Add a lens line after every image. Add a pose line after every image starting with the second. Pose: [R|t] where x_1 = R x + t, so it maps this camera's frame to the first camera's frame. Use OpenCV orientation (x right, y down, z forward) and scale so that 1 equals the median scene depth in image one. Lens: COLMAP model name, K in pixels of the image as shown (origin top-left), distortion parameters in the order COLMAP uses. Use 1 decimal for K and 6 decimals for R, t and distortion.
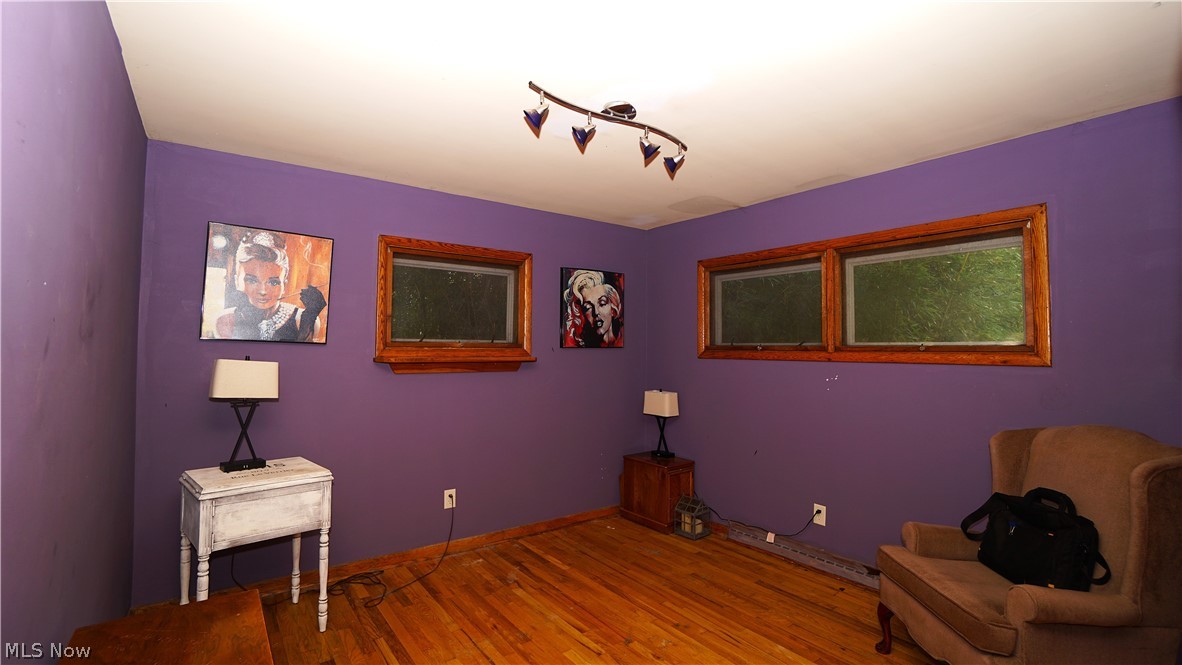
lens RADIAL K [[522.4, 0, 583.7], [0, 522.4, 328.9], [0, 0, 1]] dist [-0.058460, 0.020557]
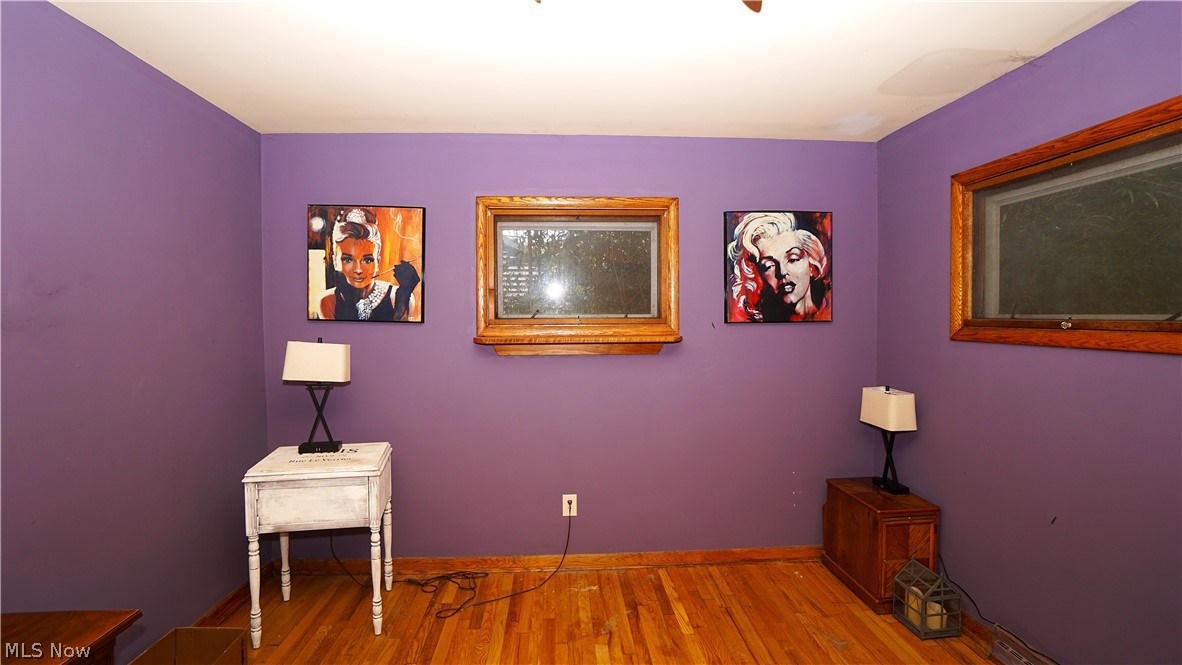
lens RADIAL K [[522.4, 0, 583.7], [0, 522.4, 328.9], [0, 0, 1]] dist [-0.058460, 0.020557]
pose [[0.835265, 0.003800, -0.549835, 0.207975], [0.030551, 0.998111, 0.053308, -0.000538], [0.548999, -0.061325, 0.833571, 0.309281]]
